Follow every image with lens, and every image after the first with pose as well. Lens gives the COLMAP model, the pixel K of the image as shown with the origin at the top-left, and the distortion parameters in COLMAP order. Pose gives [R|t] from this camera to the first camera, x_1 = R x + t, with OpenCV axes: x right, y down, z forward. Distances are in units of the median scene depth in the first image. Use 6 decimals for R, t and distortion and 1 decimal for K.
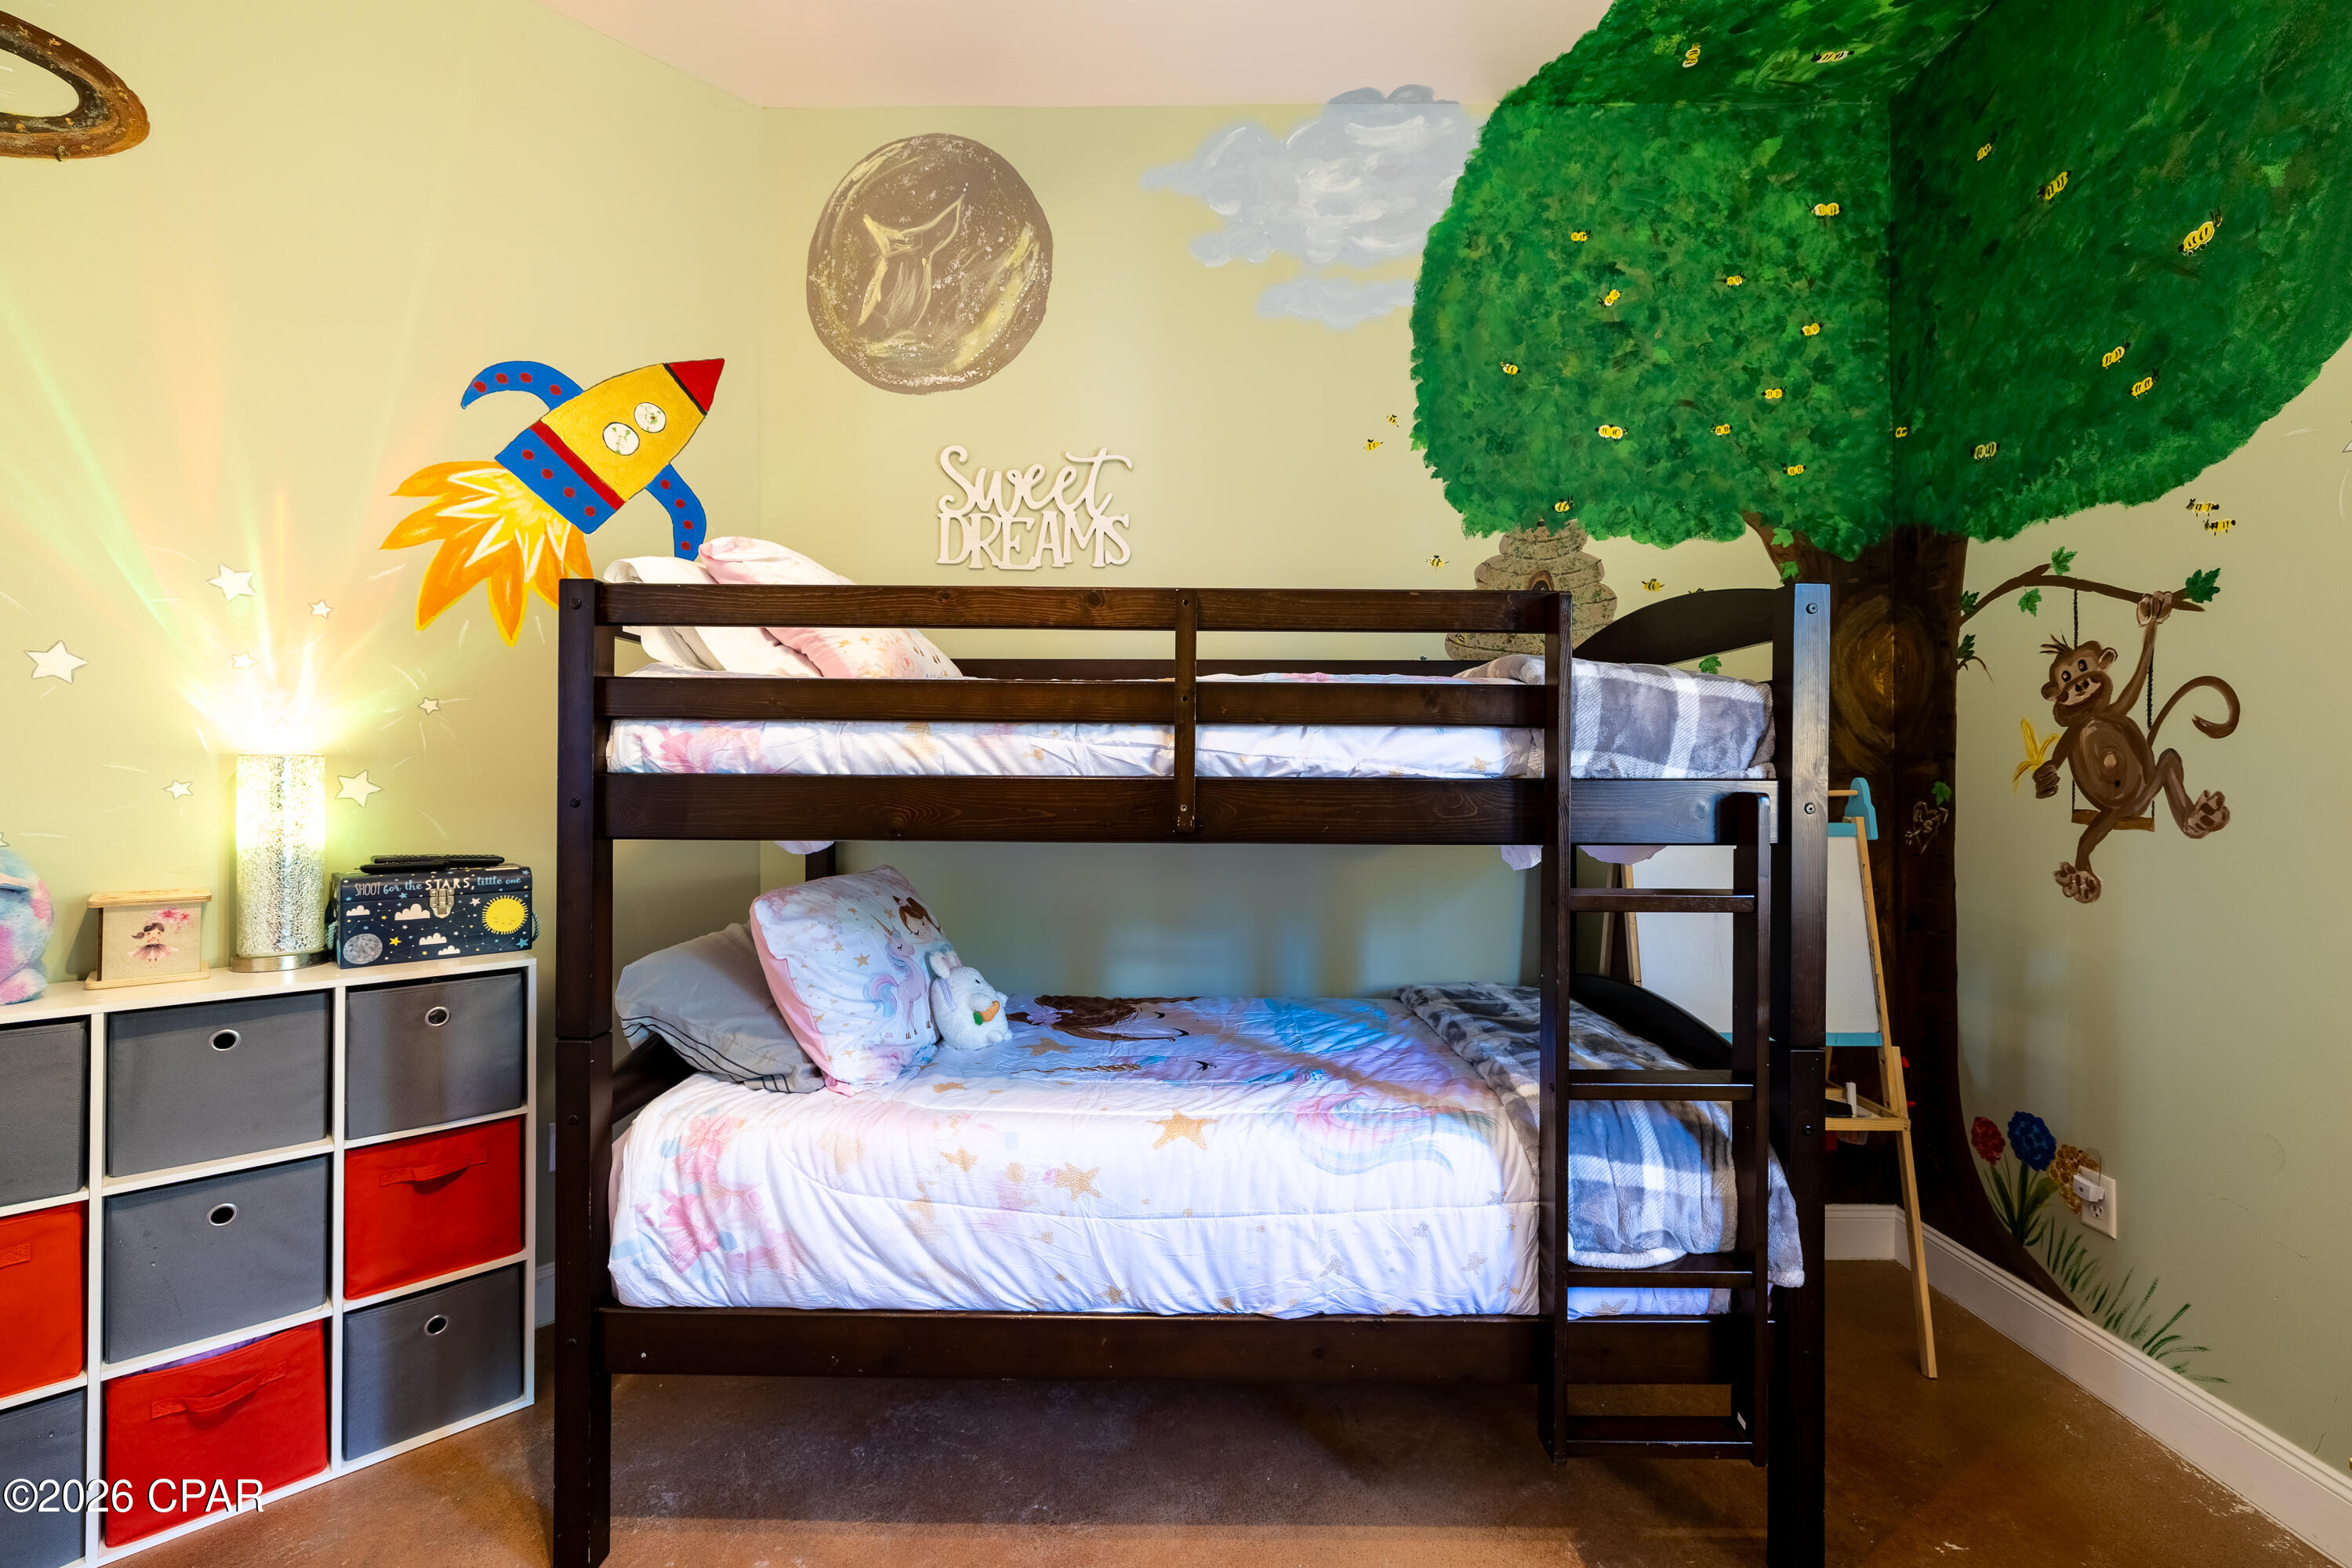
lens RADIAL K [[984.8, 0, 1180.6], [0, 984.8, 775.2], [0, 0, 1]] dist [-0.000183, 0.000415]
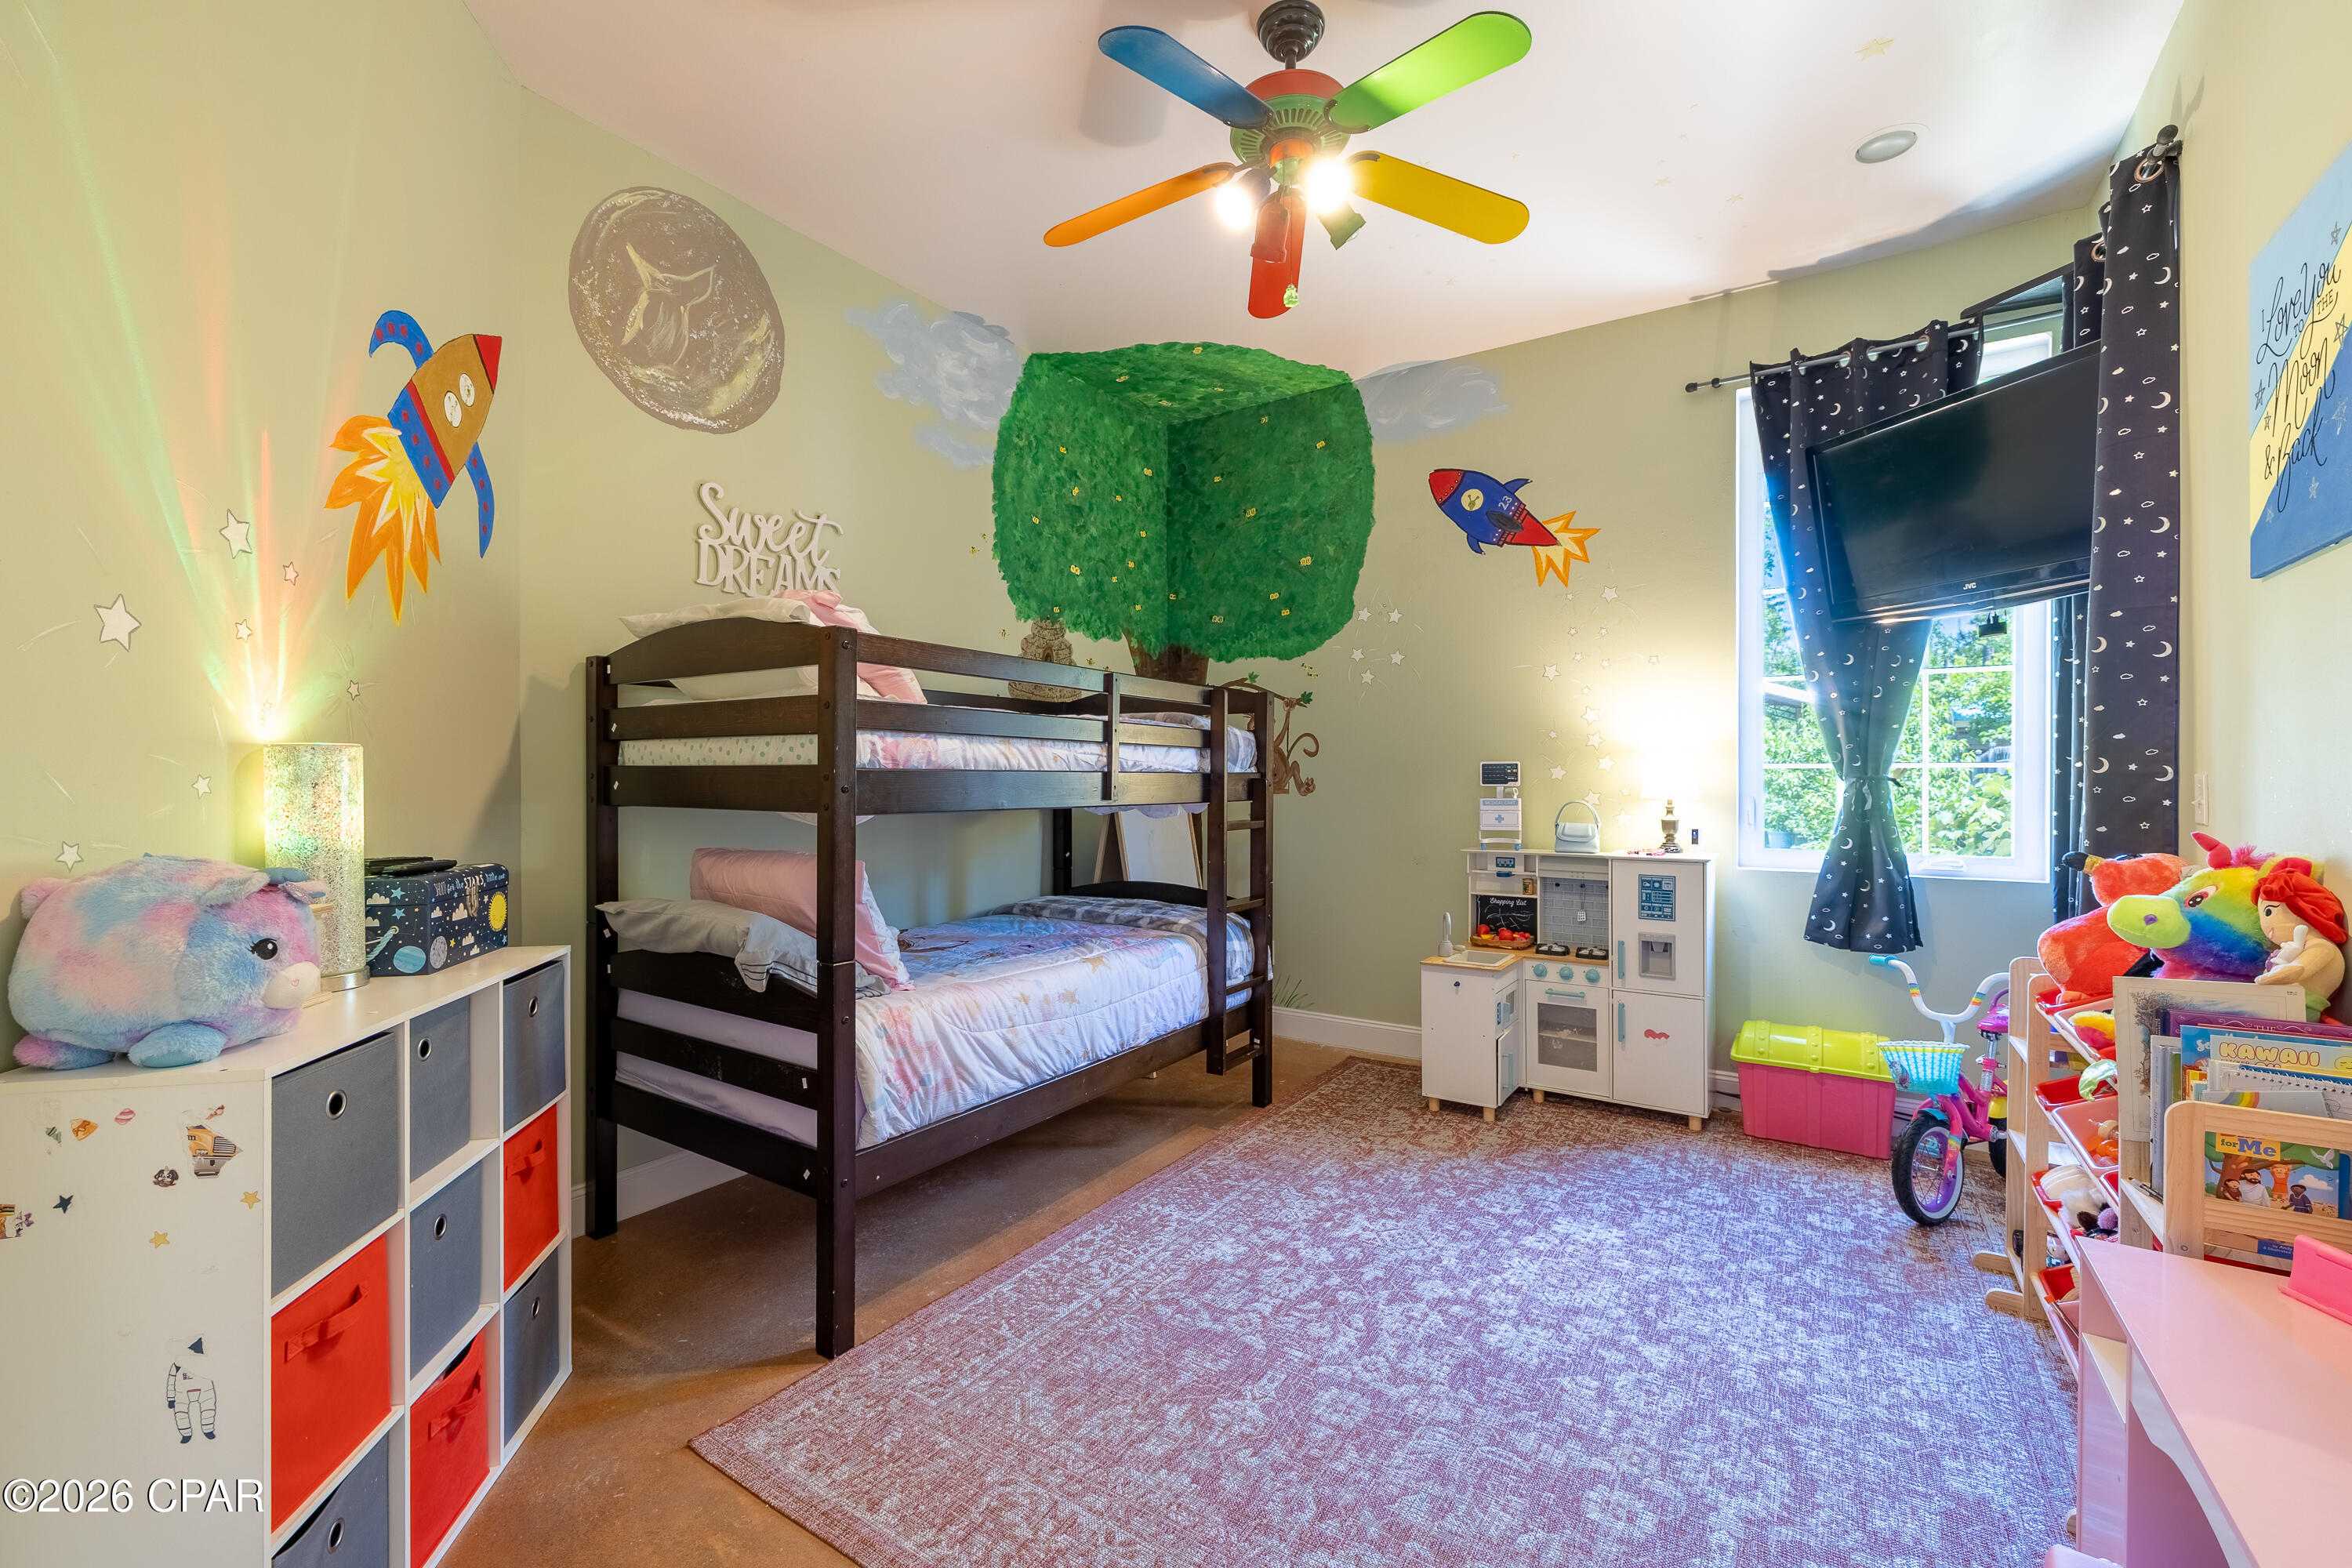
lens RADIAL K [[984.8, 0, 1179.9], [0, 984.8, 776.8], [0, 0, 1]] dist [-0.000183, 0.000415]
pose [[0.543082, -0.003348, 0.839673, -1.024939], [-0.002215, 0.999983, 0.005420, 0.000799], [-0.839677, -0.004803, 0.543065, -0.093500]]
